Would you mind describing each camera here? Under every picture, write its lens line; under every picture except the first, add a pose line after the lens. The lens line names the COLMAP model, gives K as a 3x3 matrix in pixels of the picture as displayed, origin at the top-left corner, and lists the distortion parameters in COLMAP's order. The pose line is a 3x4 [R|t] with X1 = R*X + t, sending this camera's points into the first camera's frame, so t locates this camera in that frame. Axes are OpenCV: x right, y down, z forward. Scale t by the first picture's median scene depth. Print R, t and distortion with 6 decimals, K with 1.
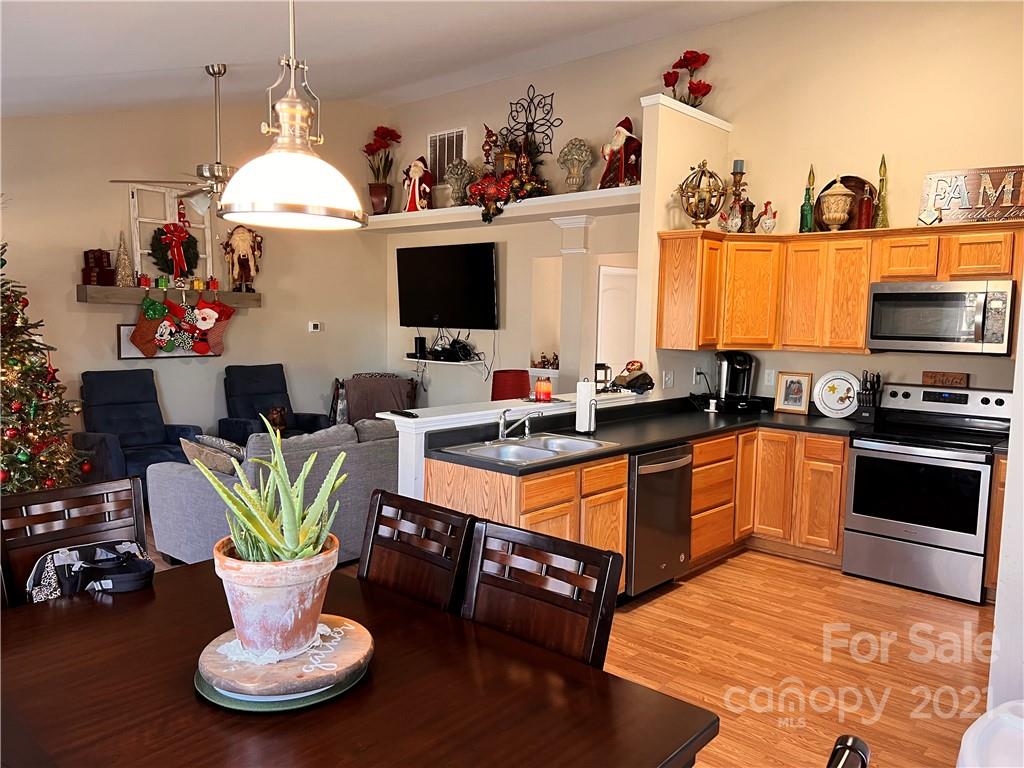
lens RADIAL K [[766.9, 0, 508.0], [0, 766.9, 390.9], [0, 0, 1]] dist [0.036484, -0.035507]
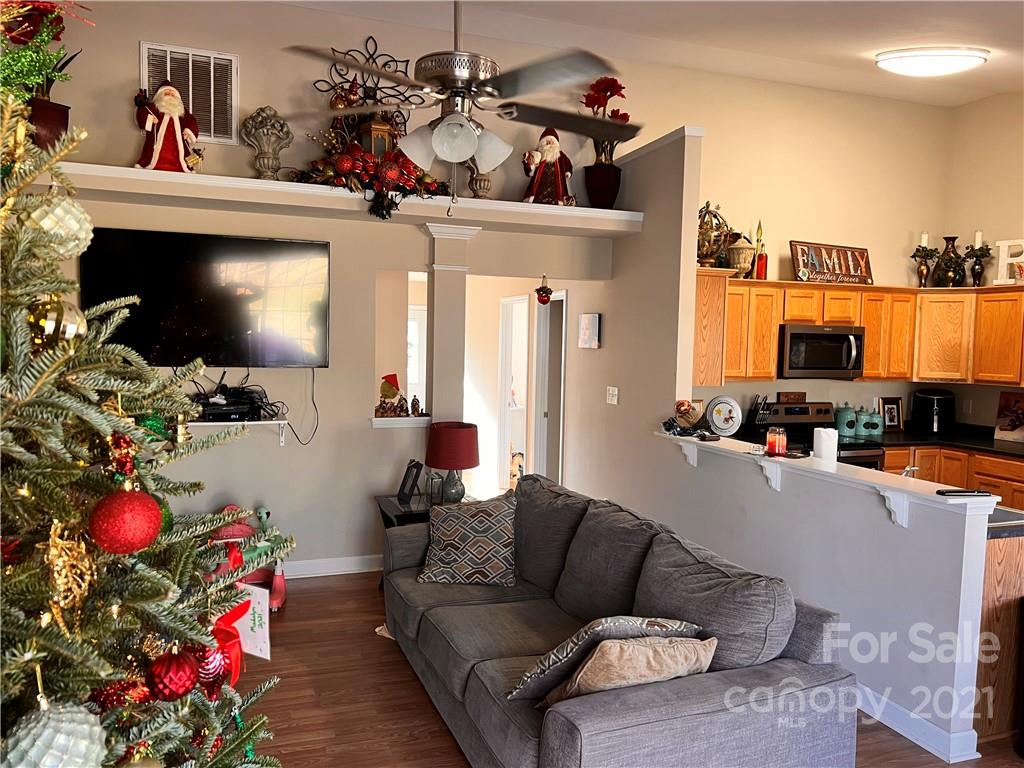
lens RADIAL K [[766.9, 0, 507.9], [0, 766.9, 378.6], [0, 0, 1]] dist [0.036484, -0.035507]
pose [[0.478161, -0.051797, 0.876743, -0.799030], [0.074176, 0.997074, 0.018452, -0.104424], [-0.875134, 0.056211, 0.480604, 0.766862]]
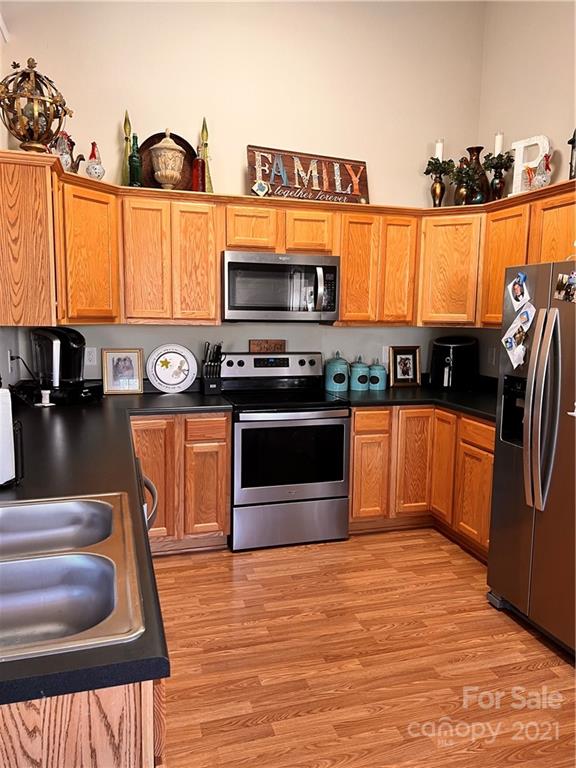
lens RADIAL K [[575.2, 0, 290.5], [0, 575.2, 385.7], [0, 0, 1]] dist [0.036484, -0.035507]
pose [[0.513421, -0.118865, 0.849865, -0.115103], [0.078644, 0.992710, 0.091333, -0.030126], [-0.854526, 0.019944, 0.519026, 0.533179]]
